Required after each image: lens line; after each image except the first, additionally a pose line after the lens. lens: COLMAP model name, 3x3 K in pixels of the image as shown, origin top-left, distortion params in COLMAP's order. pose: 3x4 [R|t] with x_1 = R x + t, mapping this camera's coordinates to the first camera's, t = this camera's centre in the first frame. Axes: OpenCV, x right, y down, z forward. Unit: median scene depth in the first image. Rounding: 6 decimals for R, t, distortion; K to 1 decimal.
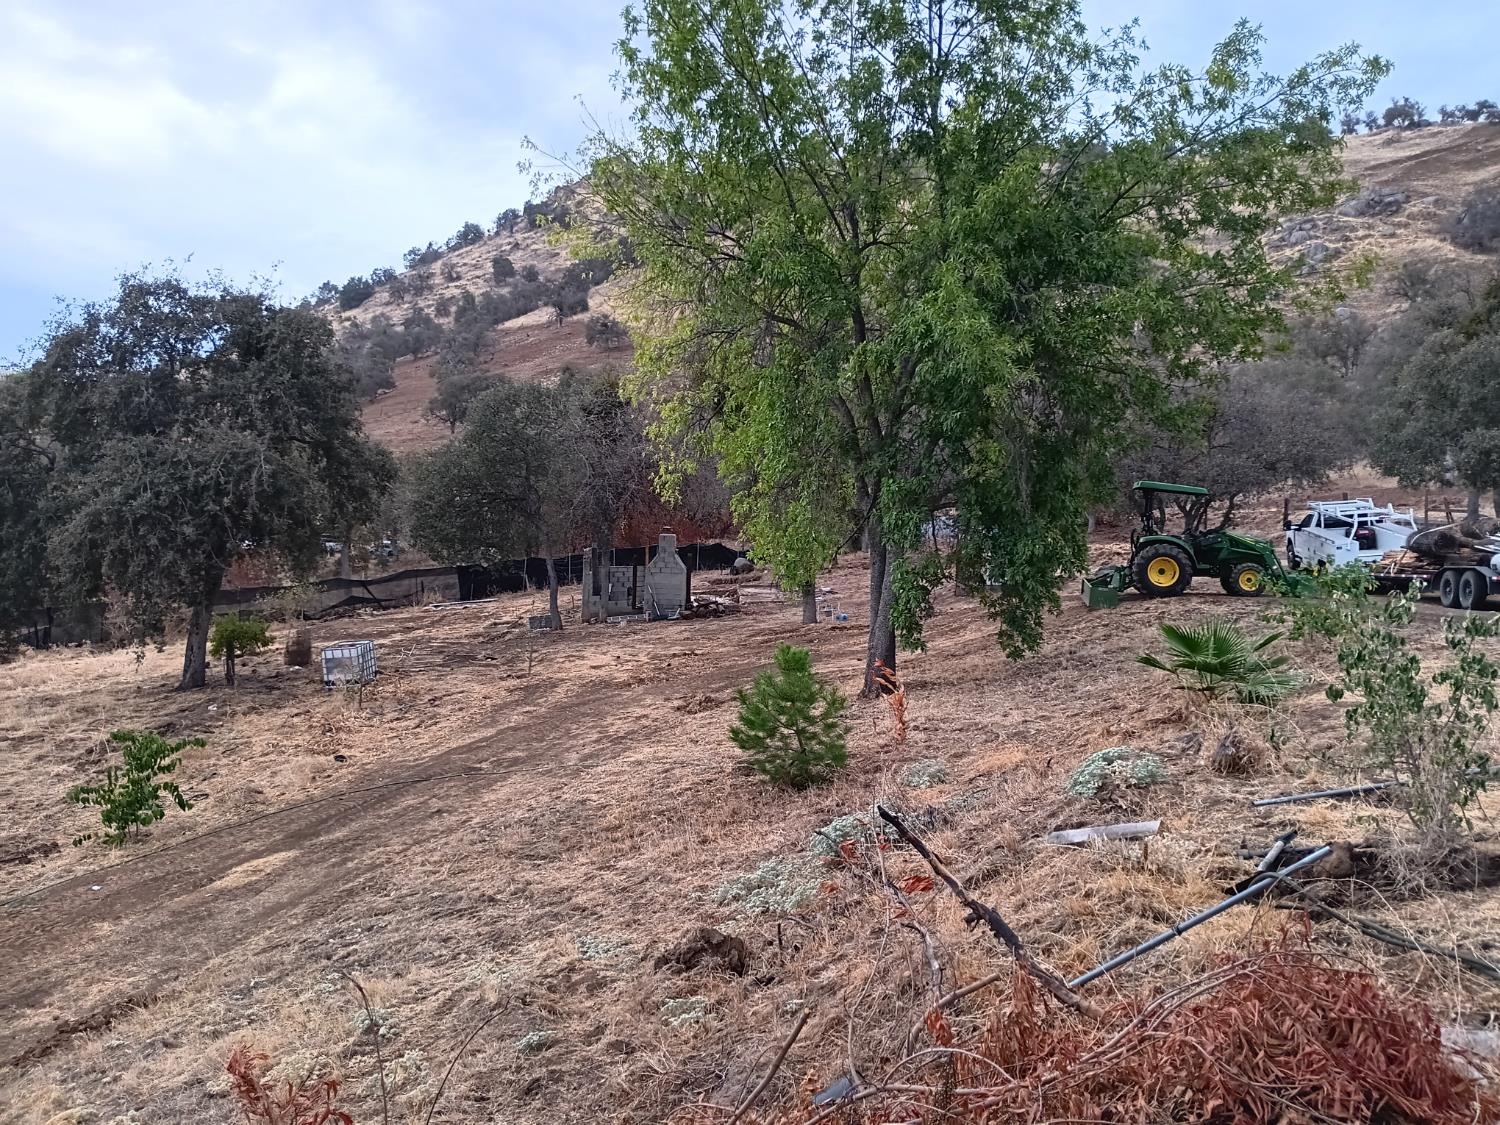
lens RADIAL K [[1135.7, 0, 749.2], [0, 1135.7, 561.0], [0, 0, 1]] dist [0.039626, 0.000124]
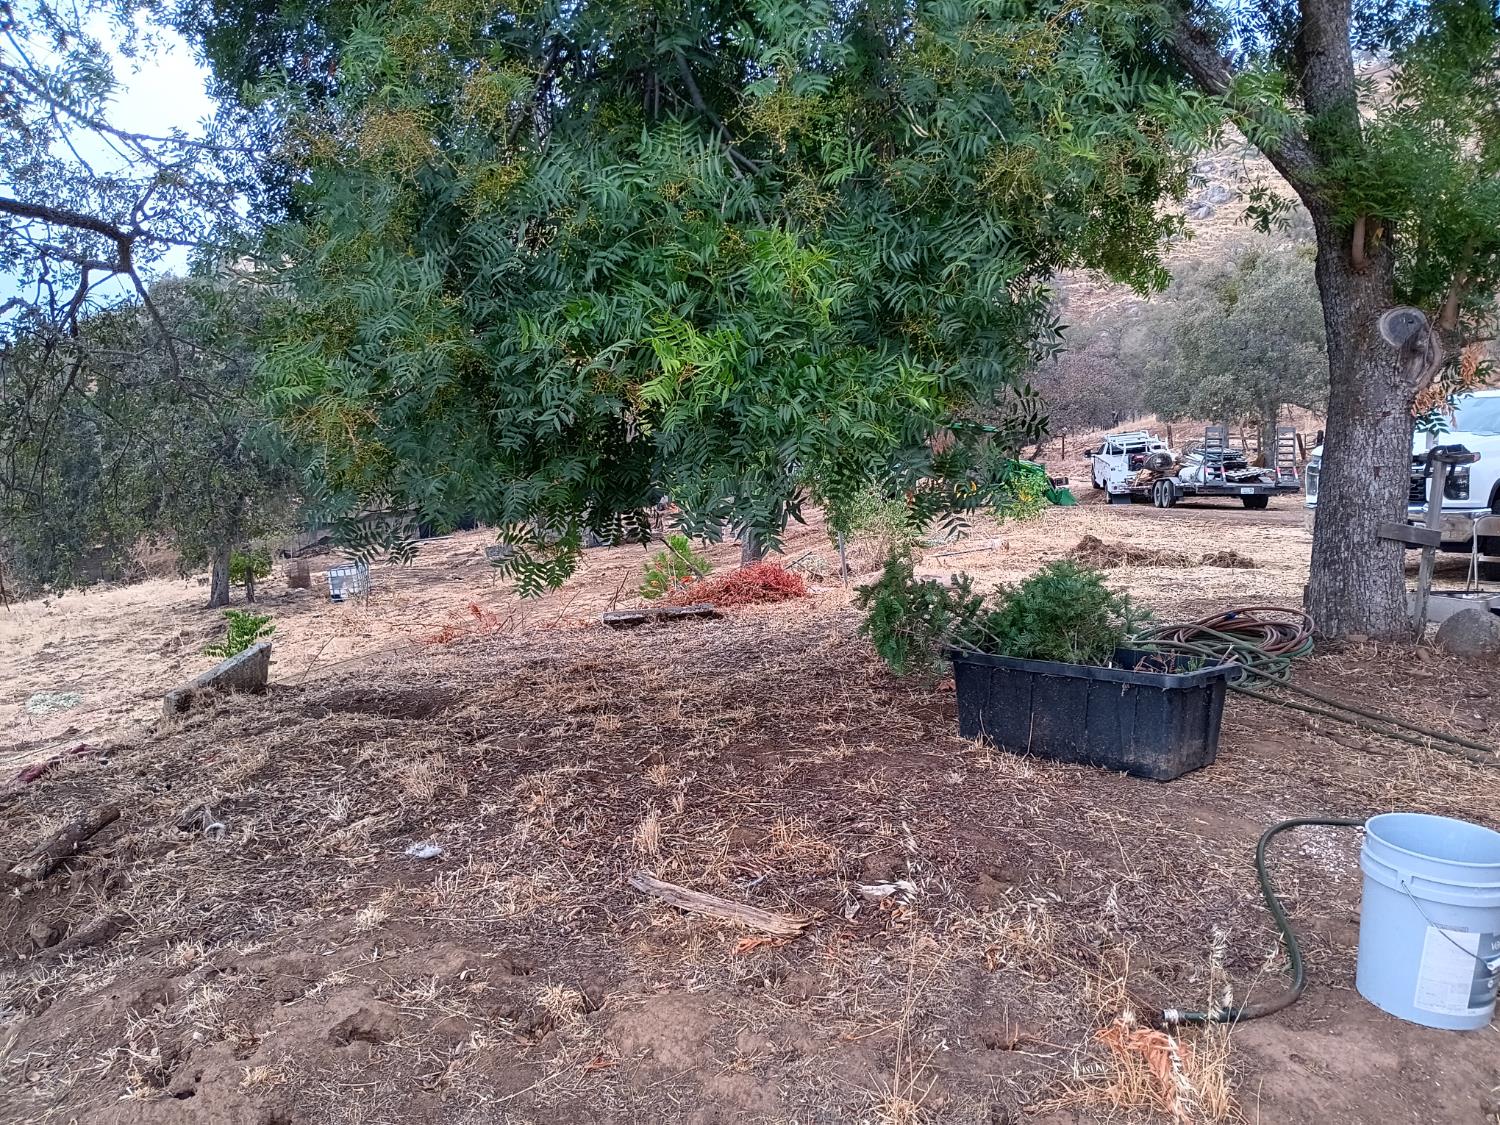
lens RADIAL K [[1135.7, 0, 750.6], [0, 1135.7, 564.9], [0, 0, 1]] dist [0.039626, 0.000124]
pose [[0.997975, -0.031091, 0.055489, 0.021812], [0.028194, 0.998236, 0.052246, 0.016139], [-0.057016, -0.050576, 0.997091, -0.257066]]
